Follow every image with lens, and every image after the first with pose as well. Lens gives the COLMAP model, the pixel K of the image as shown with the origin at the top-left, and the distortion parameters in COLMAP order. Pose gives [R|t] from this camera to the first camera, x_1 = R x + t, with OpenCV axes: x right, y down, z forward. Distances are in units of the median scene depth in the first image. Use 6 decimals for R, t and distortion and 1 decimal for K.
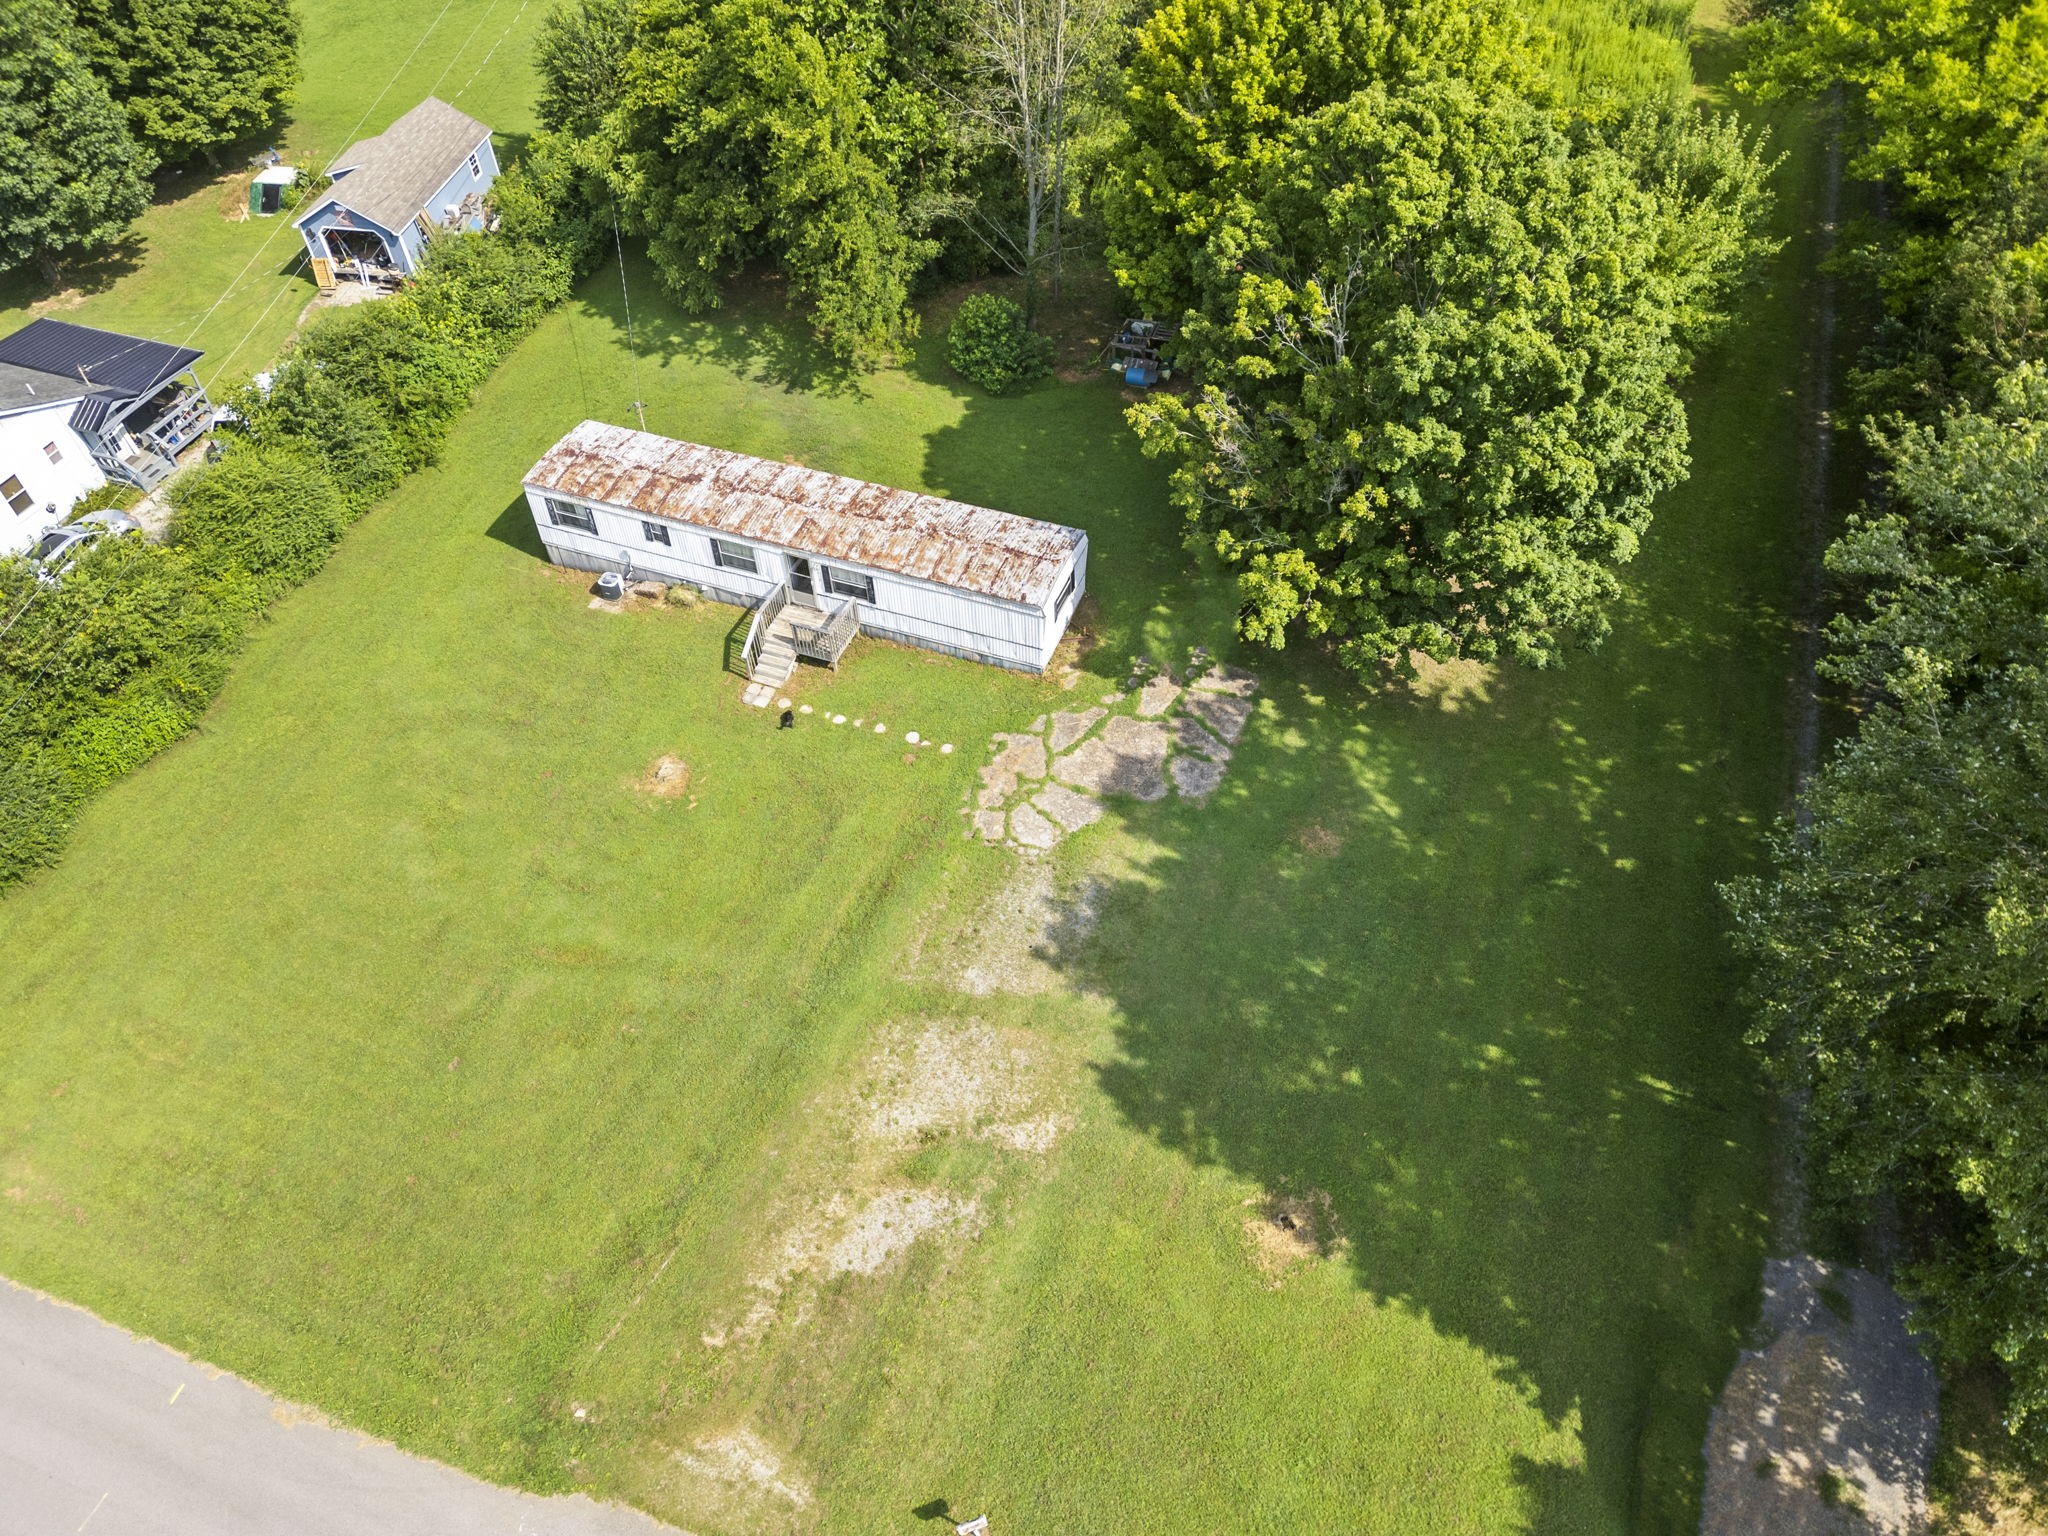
lens RADIAL K [[1453.4, 0, 1023.3], [0, 1453.4, 781.5], [0, 0, 1]] dist [0.076728, -0.085312]
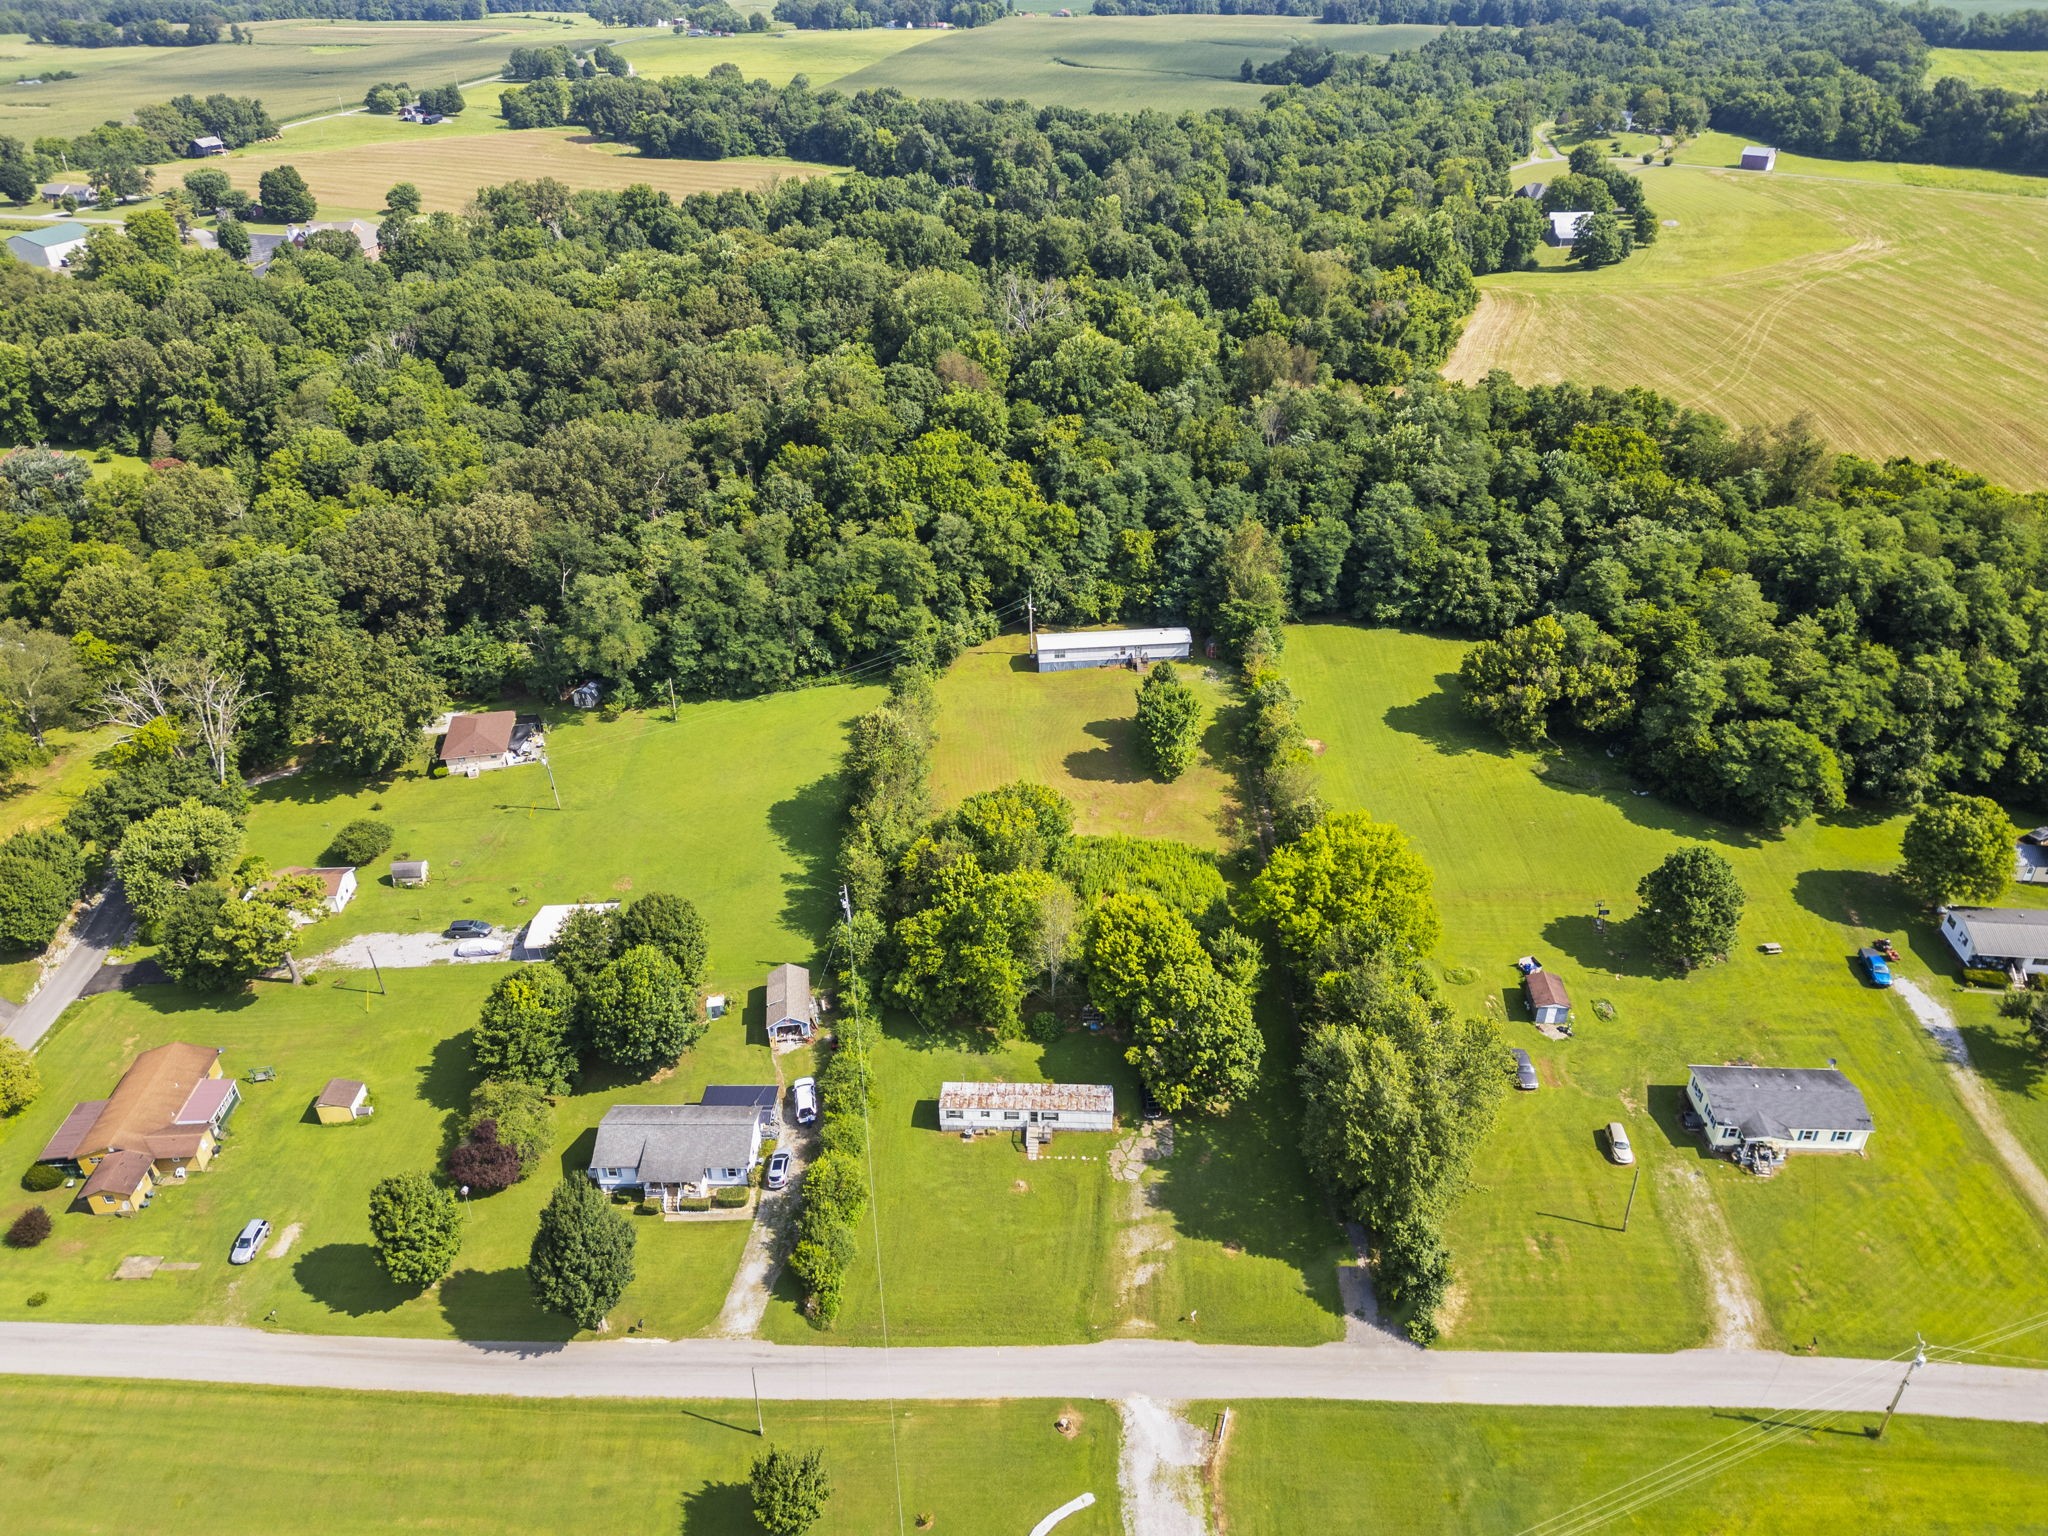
lens RADIAL K [[1463.2, 0, 1024.0], [0, 1463.2, 717.3], [0, 0, 1]] dist [0.075379, -0.148255]
pose [[0.947414, -0.143656, 0.285952, -1.110994], [0.229745, 0.927371, -0.295297, -0.001373], [-0.222763, 0.345464, 0.911609, -2.635327]]
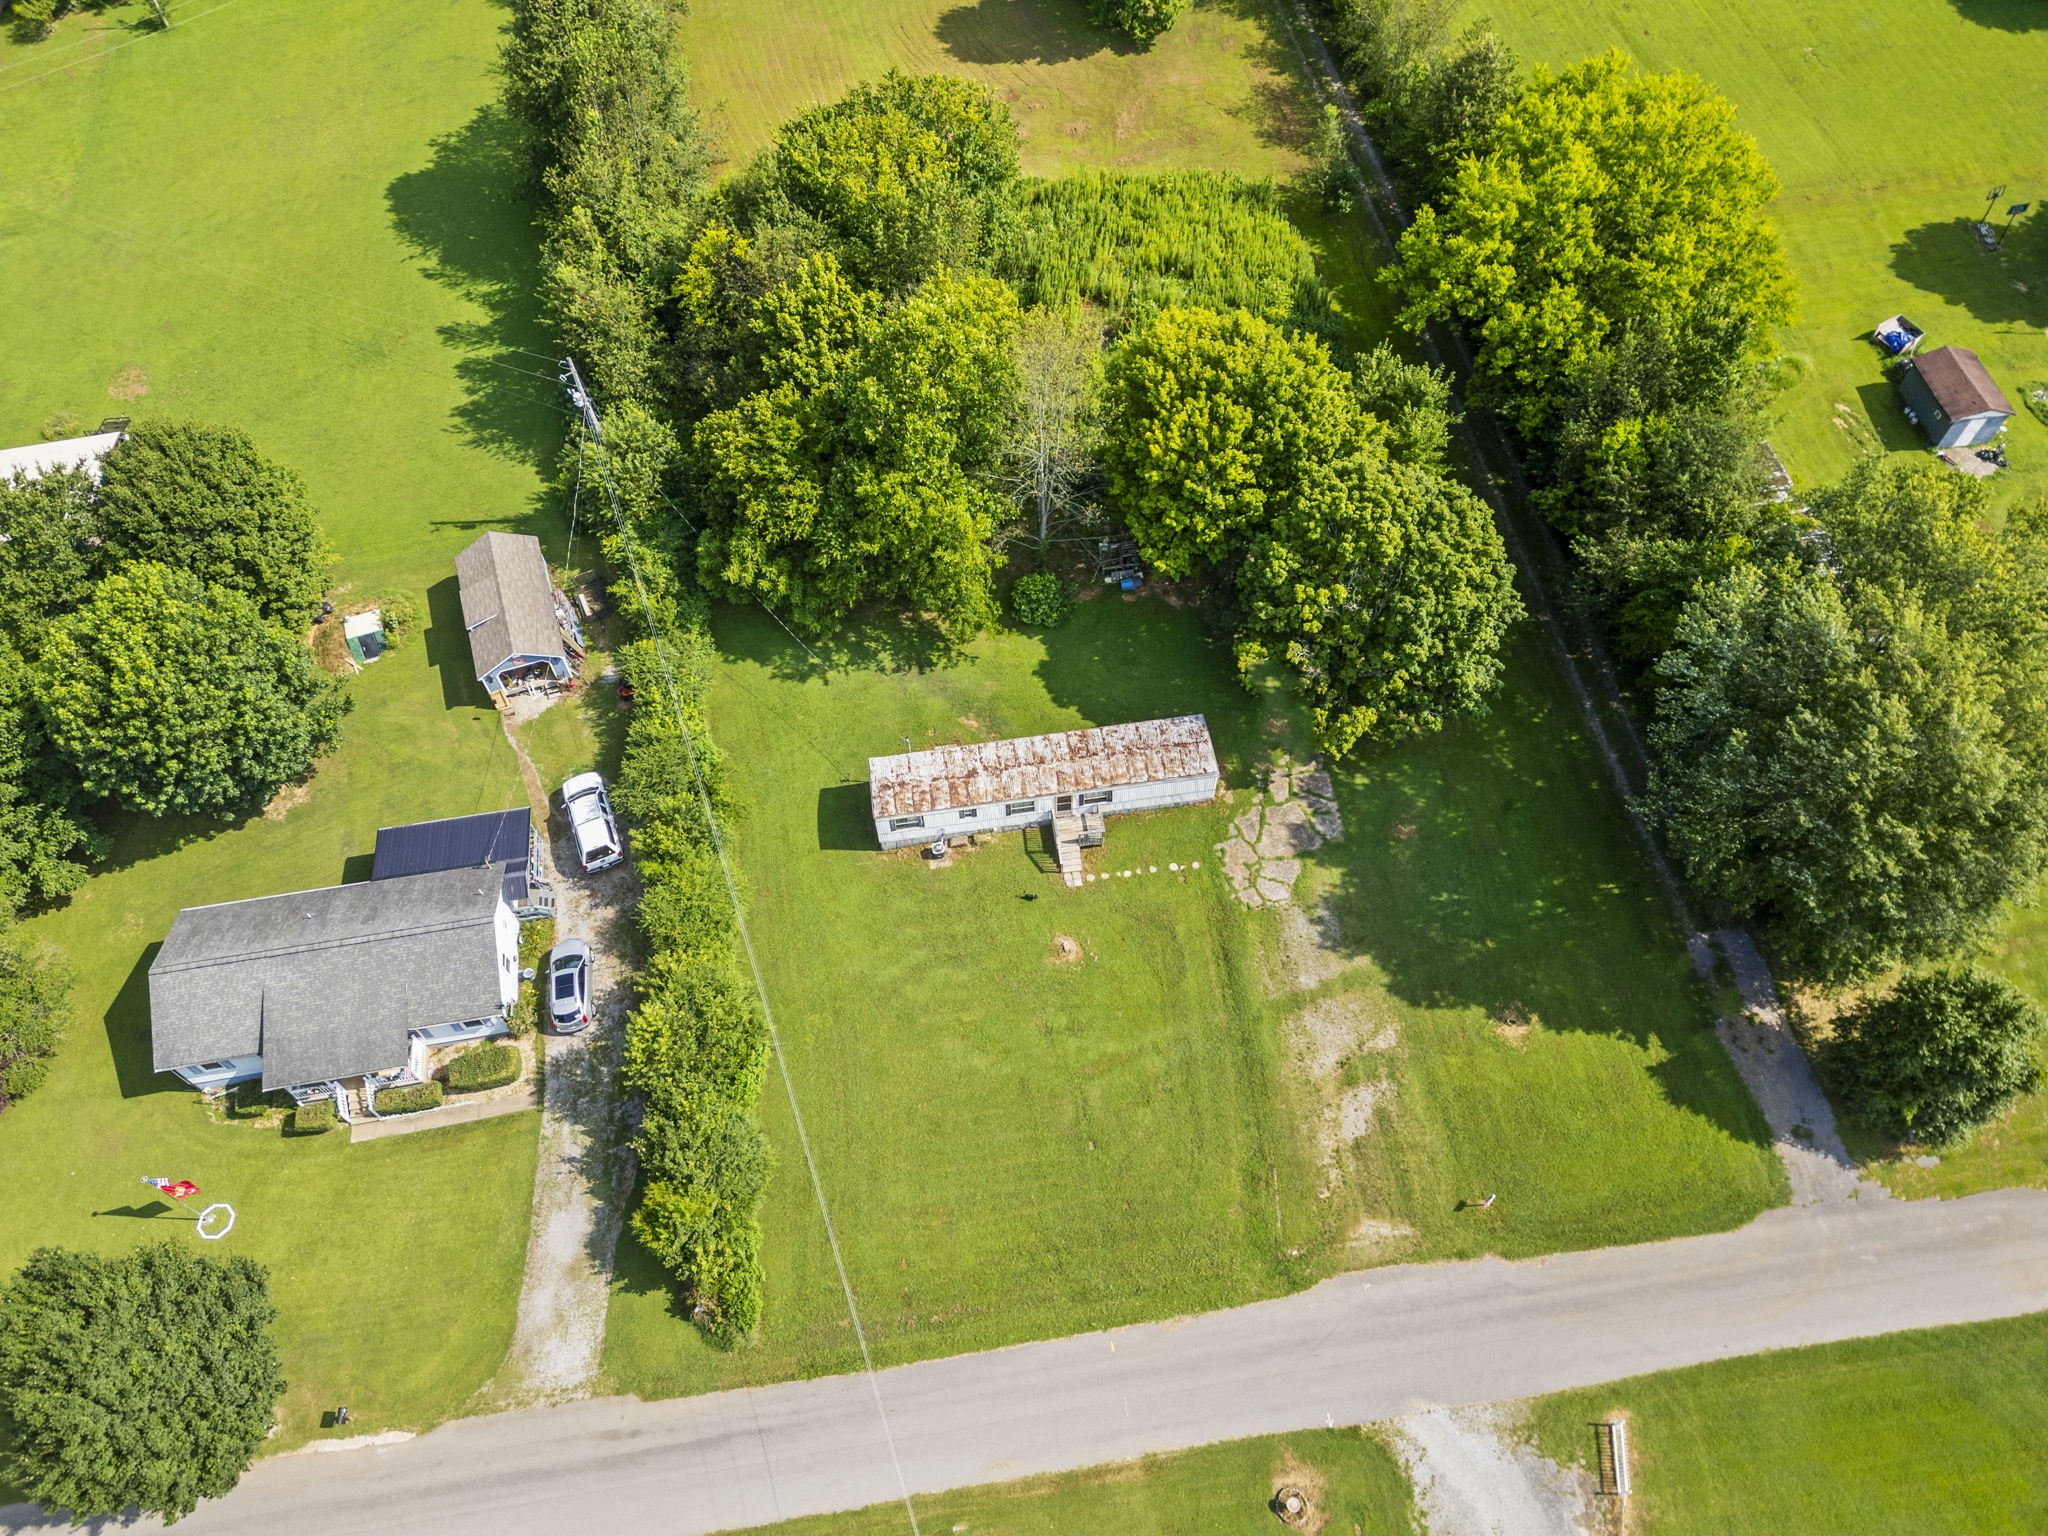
lens RADIAL K [[1453.4, 0, 1023.3], [0, 1453.4, 781.5], [0, 0, 1]] dist [0.076728, -0.085312]
pose [[0.868891, -0.408031, 0.280250, -0.718155], [0.364520, 0.910459, 0.195421, -0.560151], [-0.334894, -0.067643, 0.939825, -0.608962]]
